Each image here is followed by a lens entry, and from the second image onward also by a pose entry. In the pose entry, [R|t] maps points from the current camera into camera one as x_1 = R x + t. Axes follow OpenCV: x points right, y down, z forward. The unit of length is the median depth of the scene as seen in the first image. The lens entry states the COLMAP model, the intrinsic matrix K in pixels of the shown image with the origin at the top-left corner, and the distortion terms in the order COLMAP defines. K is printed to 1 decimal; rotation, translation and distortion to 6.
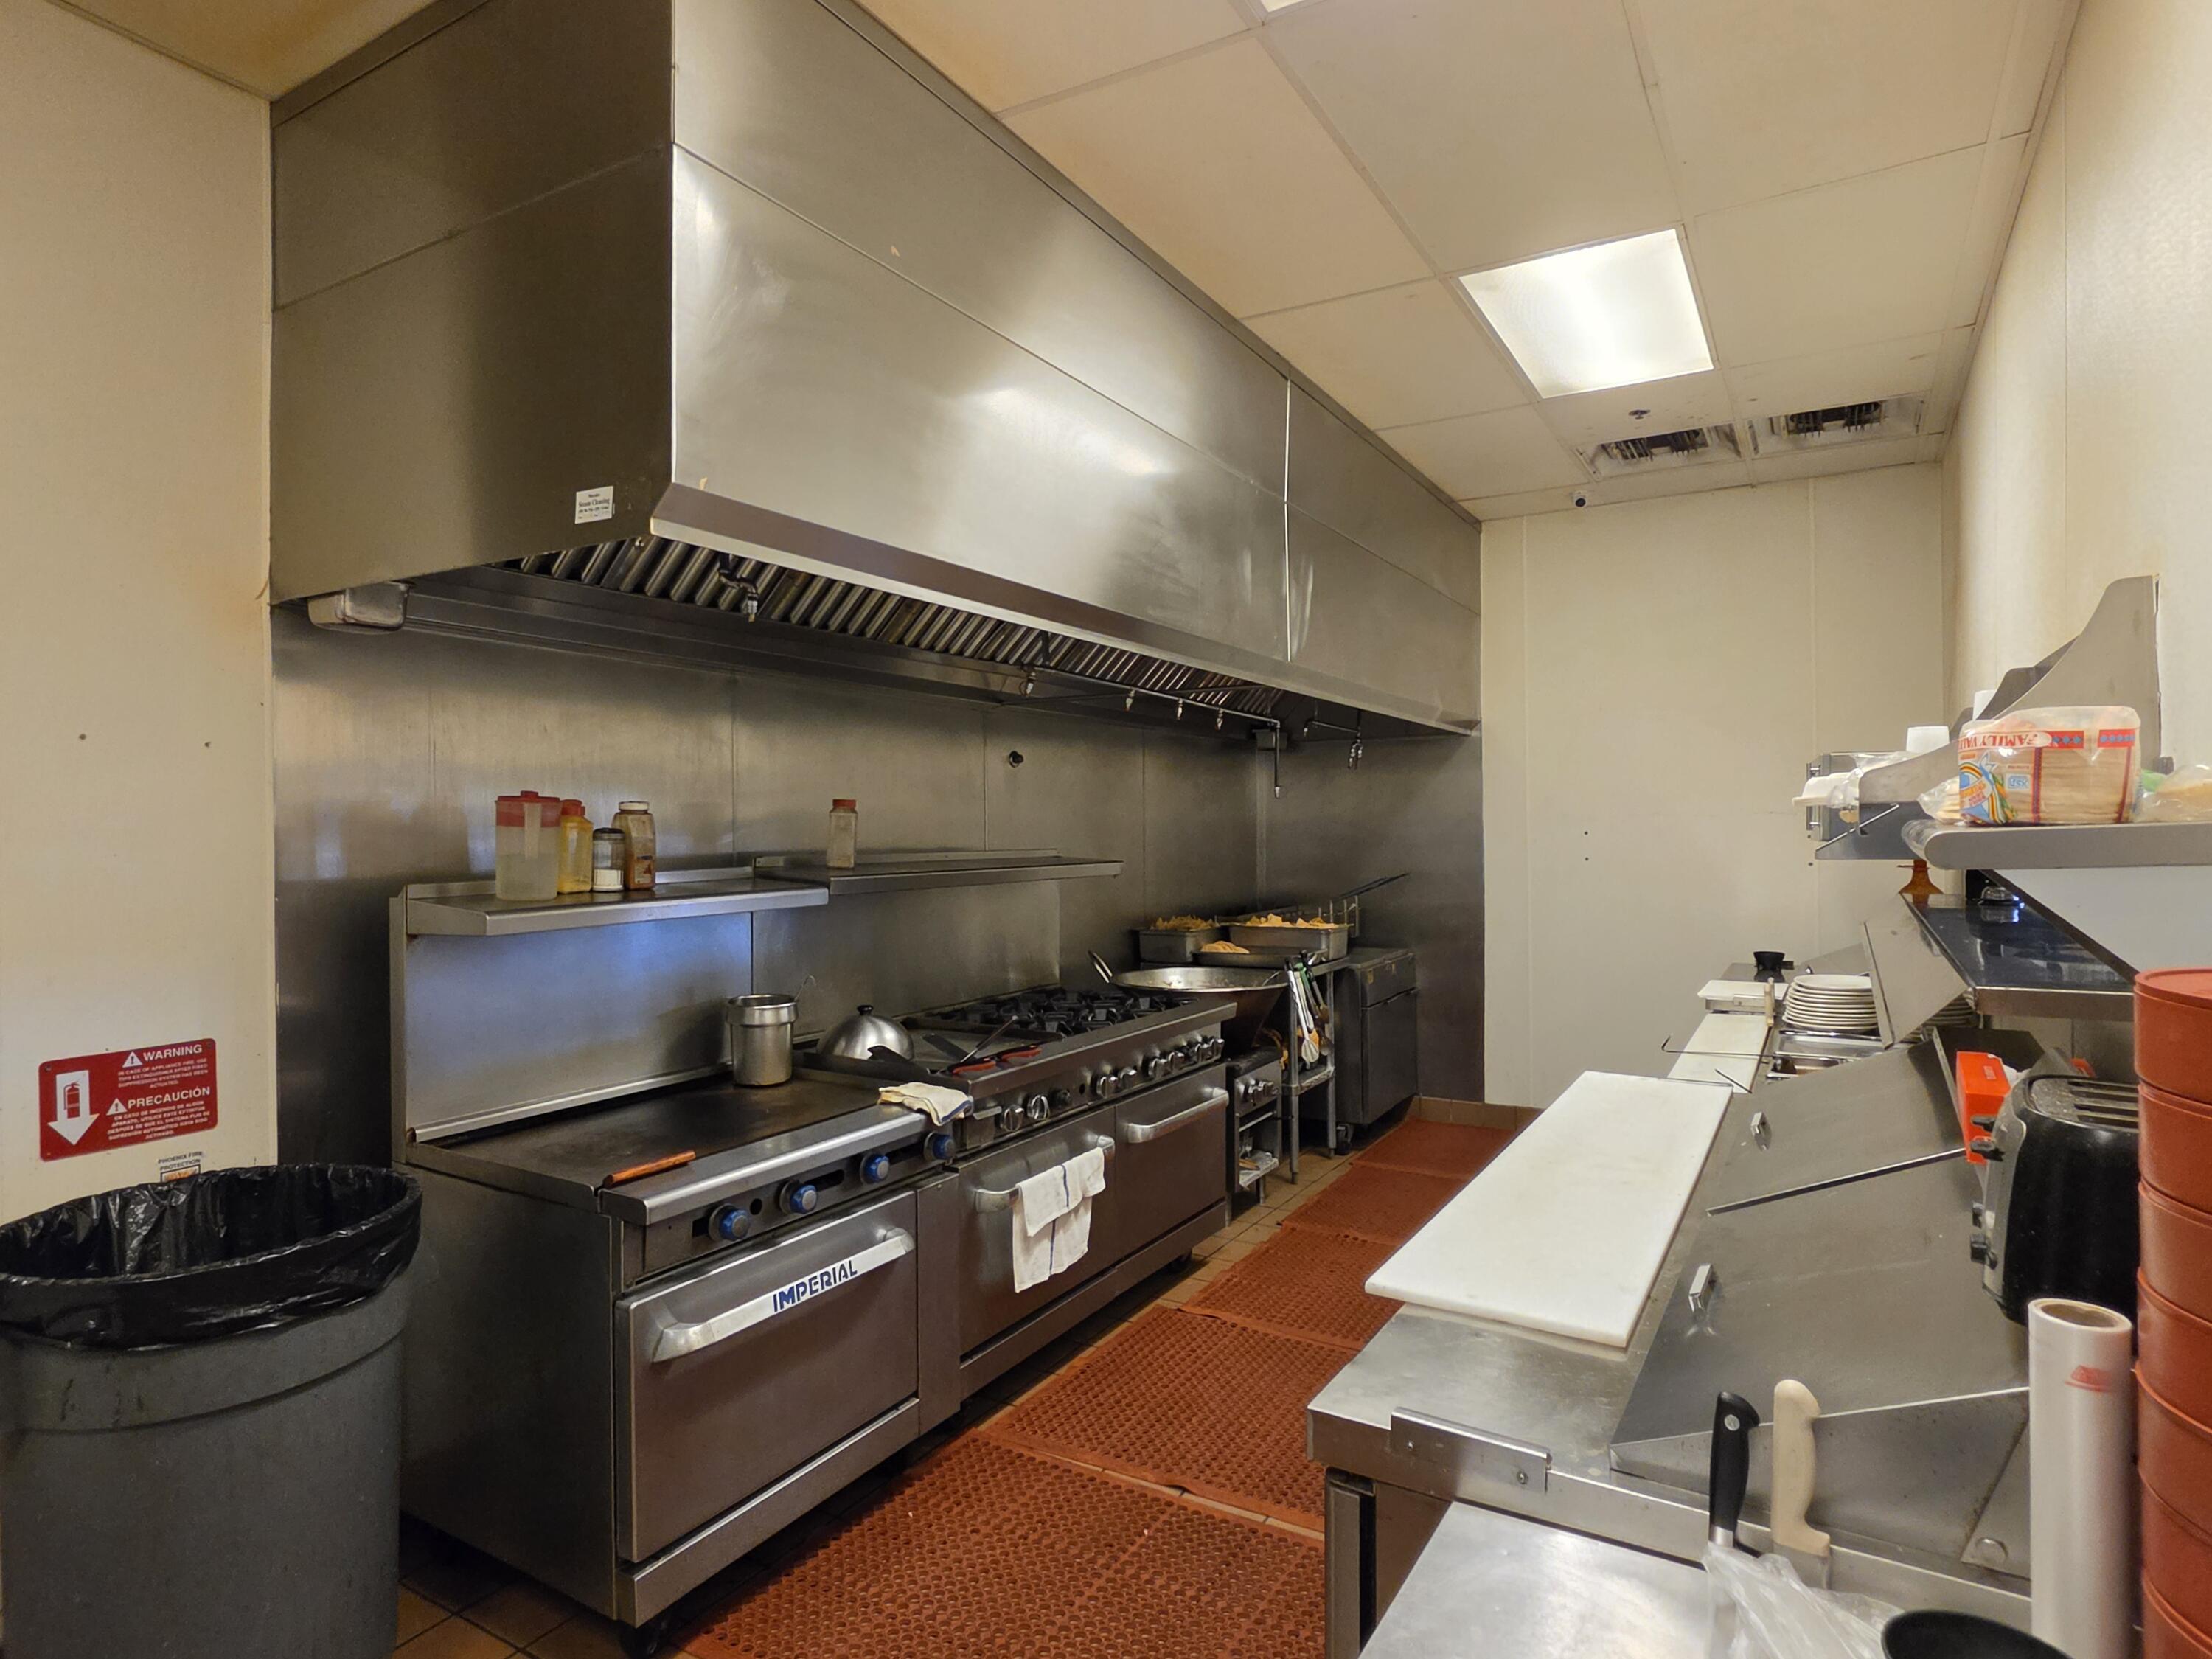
lens RADIAL K [[1208.8, 0, 1113.1], [0, 1208.8, 820.4], [0, 0, 1]] dist [0.005512, -0.000055]
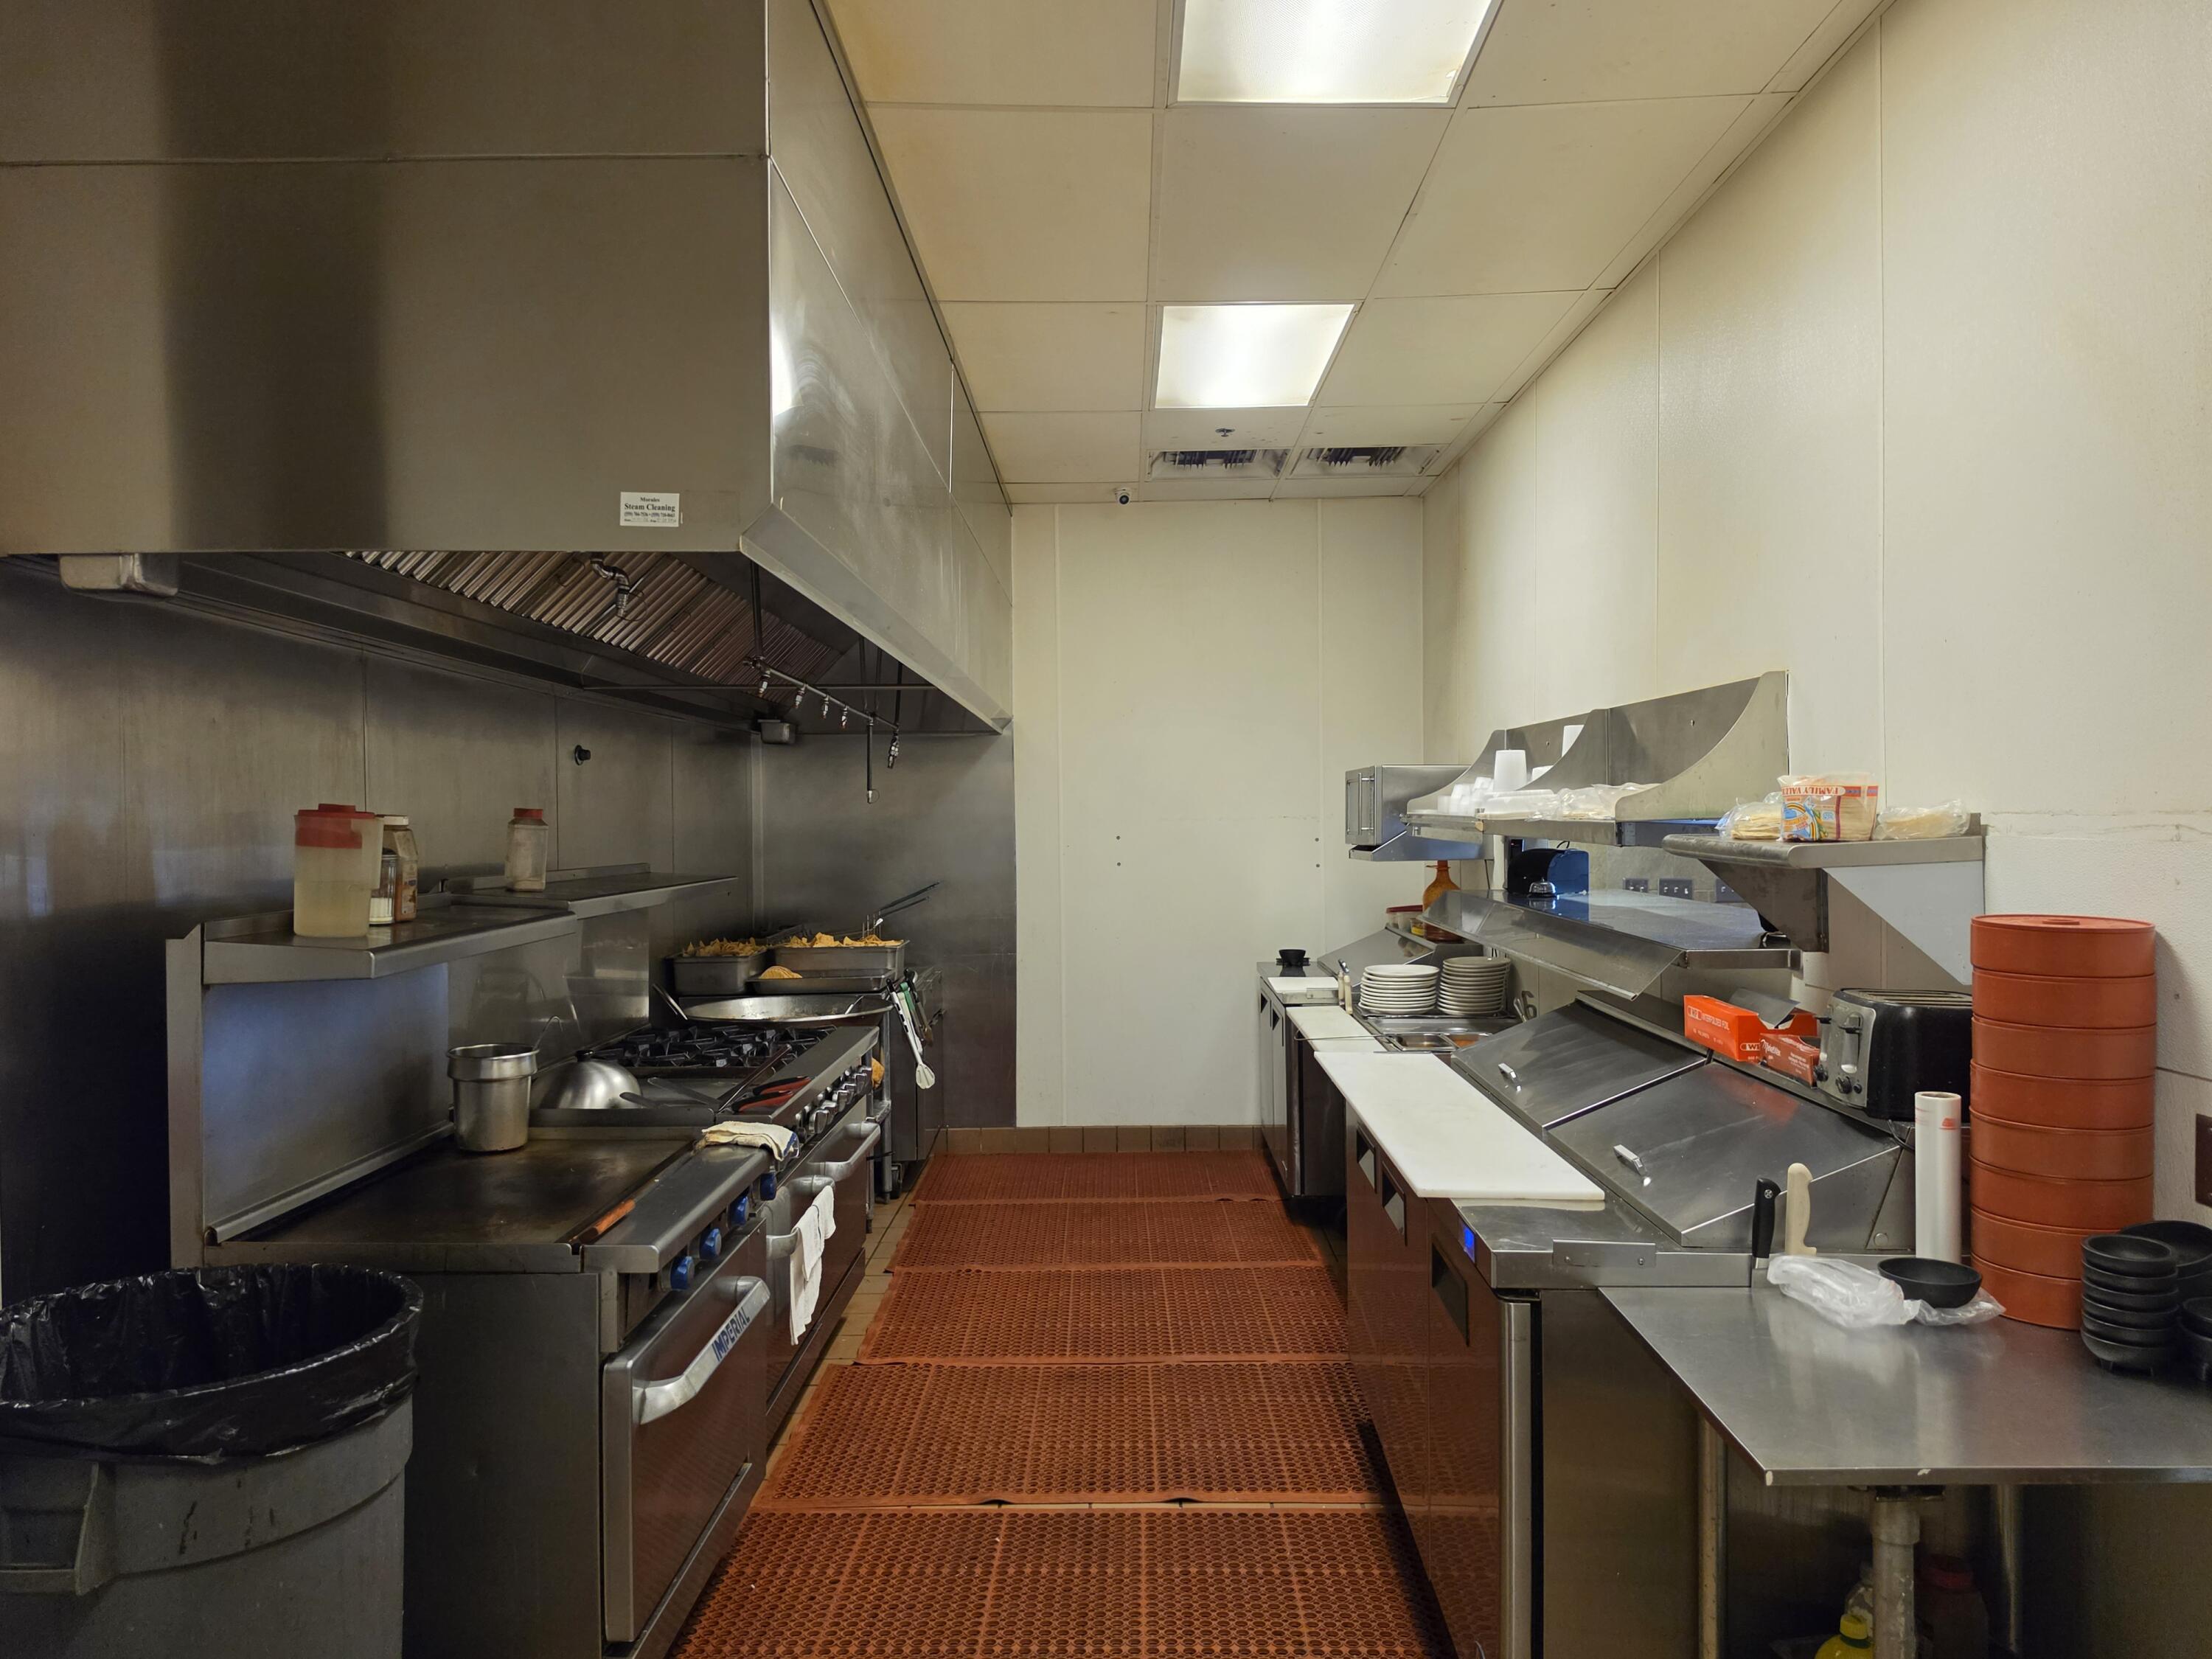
lens RADIAL K [[1546.0, 0, 1104.3], [0, 1546.0, 817.7], [0, 0, 1]] dist [0.064386, -0.058386]
pose [[0.870985, -0.001707, 0.491306, -0.414495], [0.001724, 0.999998, 0.000419, -0.010917], [-0.491306, 0.000482, 0.870987, -0.137683]]
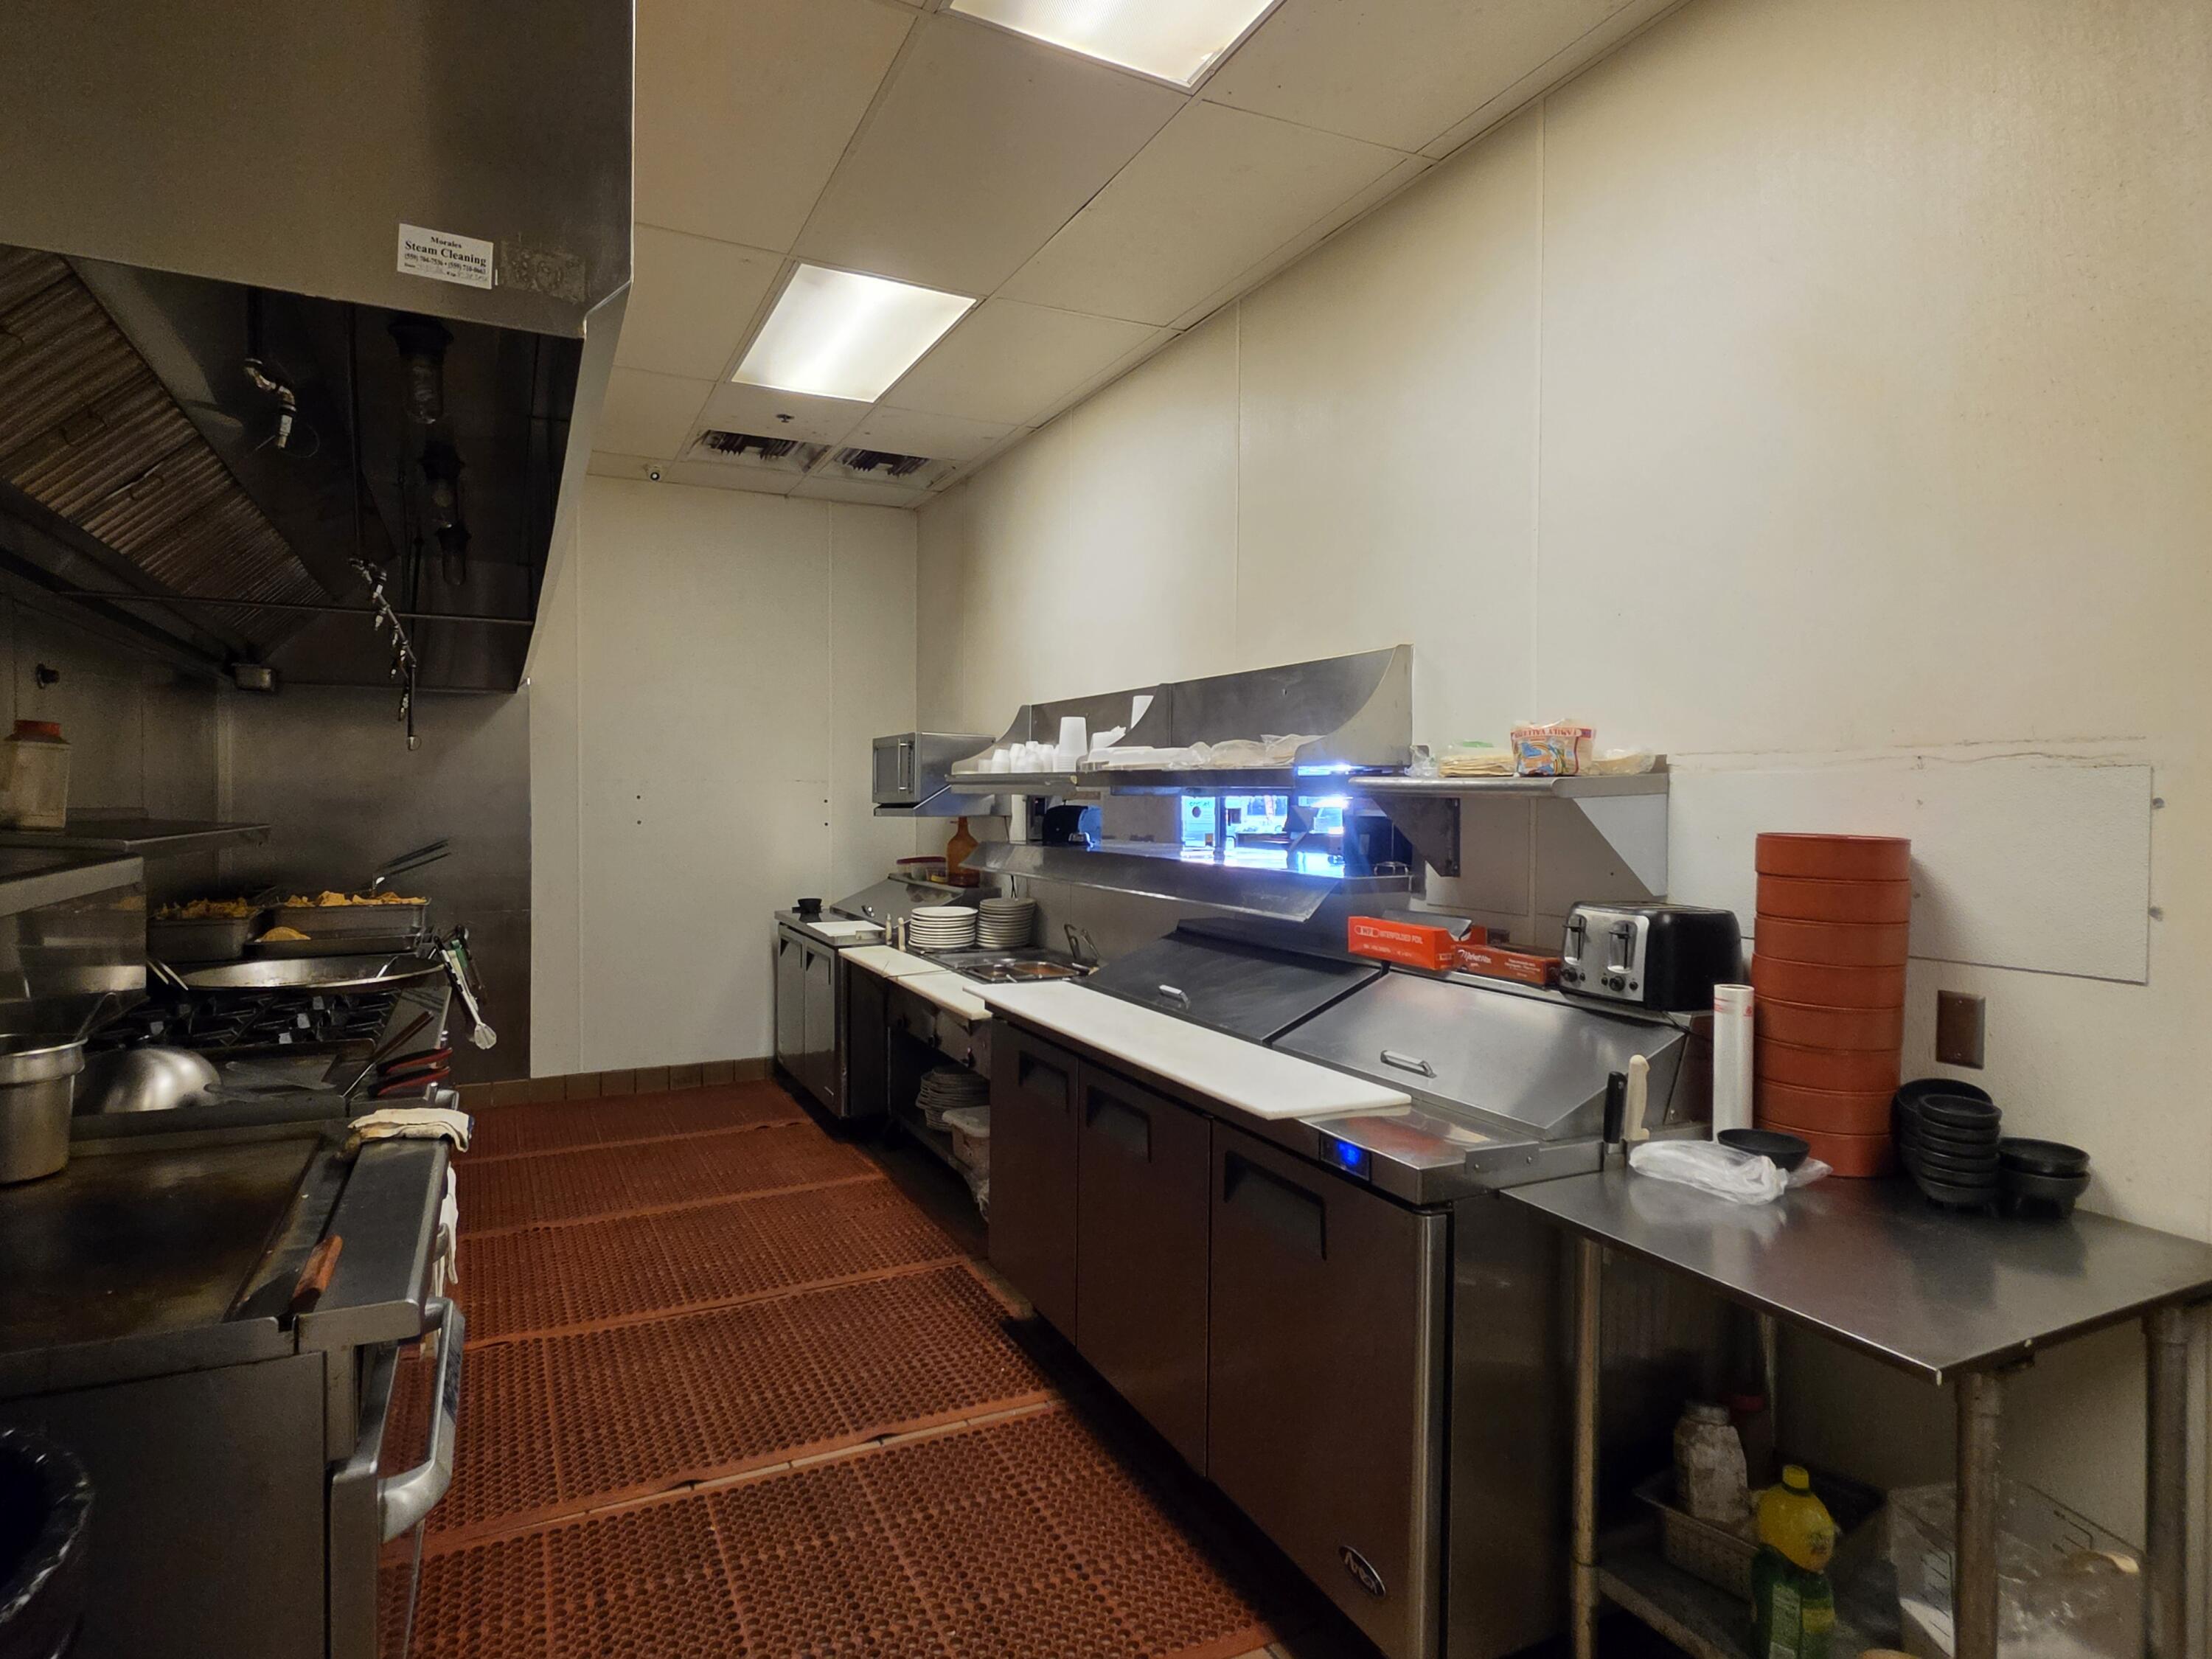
lens RADIAL K [[1208.8, 0, 1087.0], [0, 1208.8, 819.0], [0, 0, 1]] dist [0.005512, -0.000055]
pose [[0.559014, -0.004640, 0.829145, -0.452336], [-0.011488, 0.999845, 0.013341, 0.019622], [-0.829079, -0.016984, 0.558874, 0.192069]]
